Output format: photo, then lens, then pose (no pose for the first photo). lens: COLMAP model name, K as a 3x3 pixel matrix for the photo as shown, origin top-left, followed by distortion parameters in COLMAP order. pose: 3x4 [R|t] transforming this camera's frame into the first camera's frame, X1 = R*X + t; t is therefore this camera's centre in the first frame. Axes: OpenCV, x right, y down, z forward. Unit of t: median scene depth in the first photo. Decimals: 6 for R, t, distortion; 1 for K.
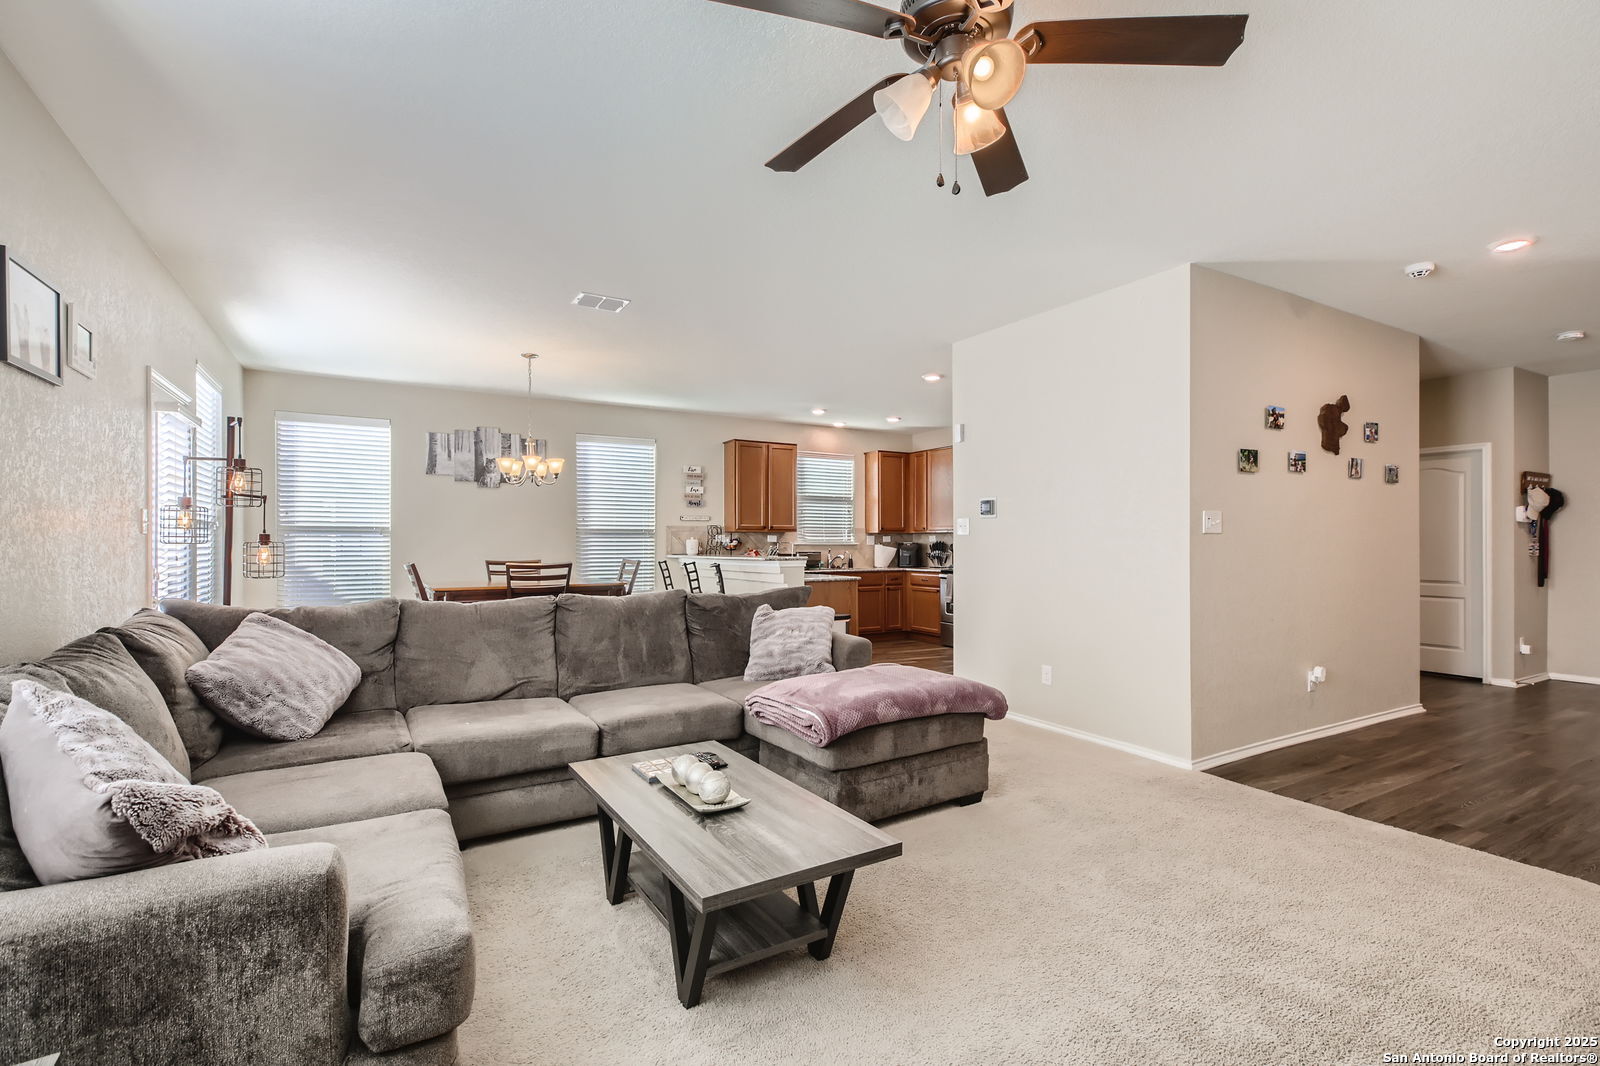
lens RADIAL K [[732.3, 0, 802.8], [0, 732.3, 541.1], [0, 0, 1]] dist [0.014369, 0.000049]
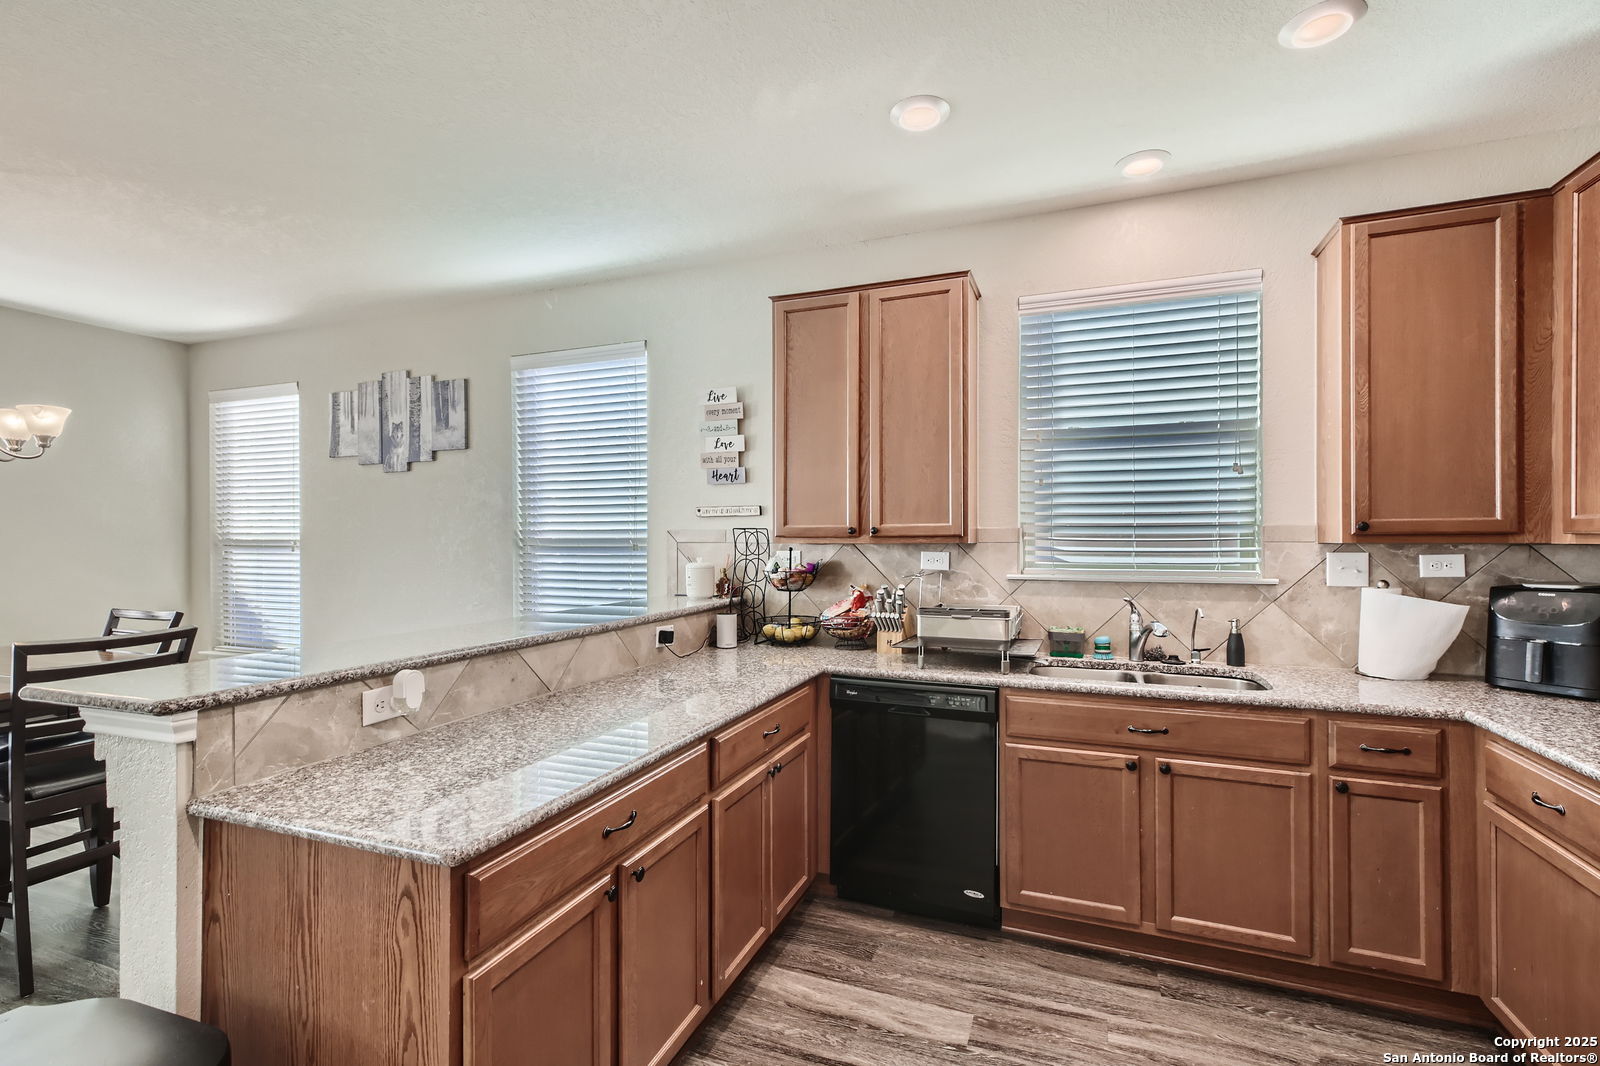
lens RADIAL K [[722.7, 0, 798.7], [0, 722.7, 536.5], [0, 0, 1]] dist [0.010889, 0.000631]
pose [[0.613582, -0.001767, -0.789629, 0.211772], [0.004821, 0.999987, 0.001508, -0.017368], [0.789616, -0.004733, 0.613582, 0.791915]]
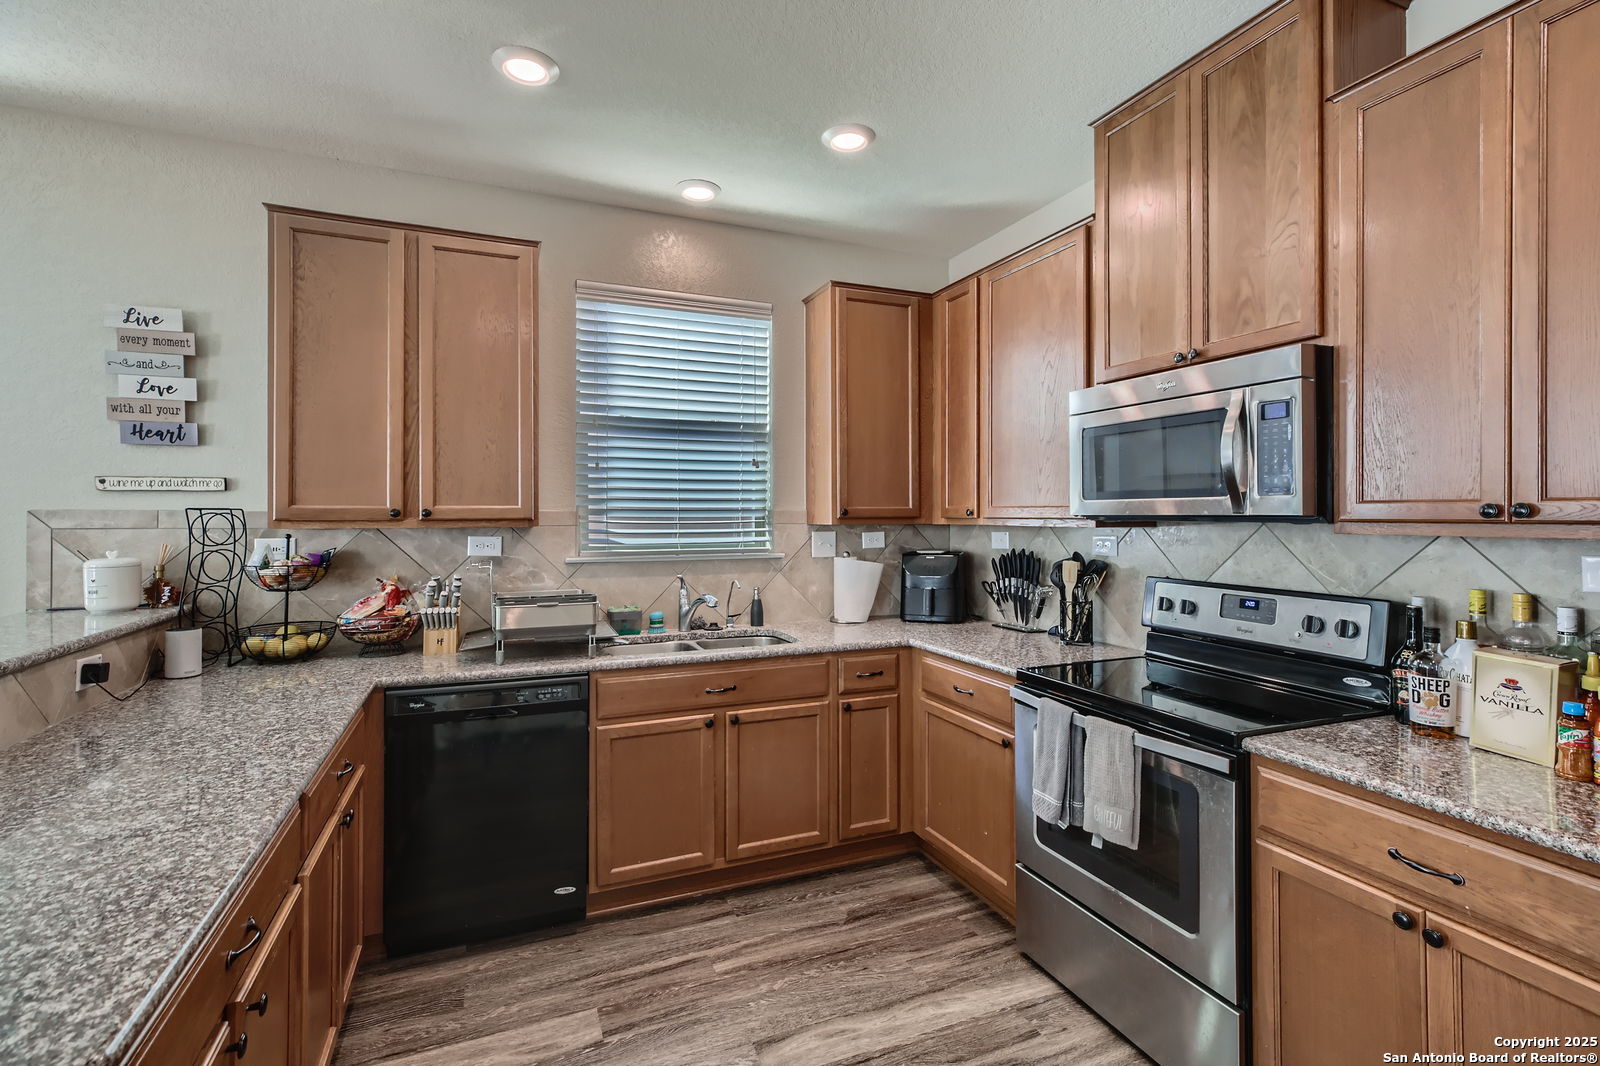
lens RADIAL K [[732.3, 0, 799.7], [0, 732.3, 510.5], [0, 0, 1]] dist [0.010746, 0.000209]
pose [[0.989911, -0.002239, -0.141676, 0.154686], [0.001596, 0.999988, -0.004647, -0.018883], [0.141685, 0.004374, 0.989902, 0.754821]]
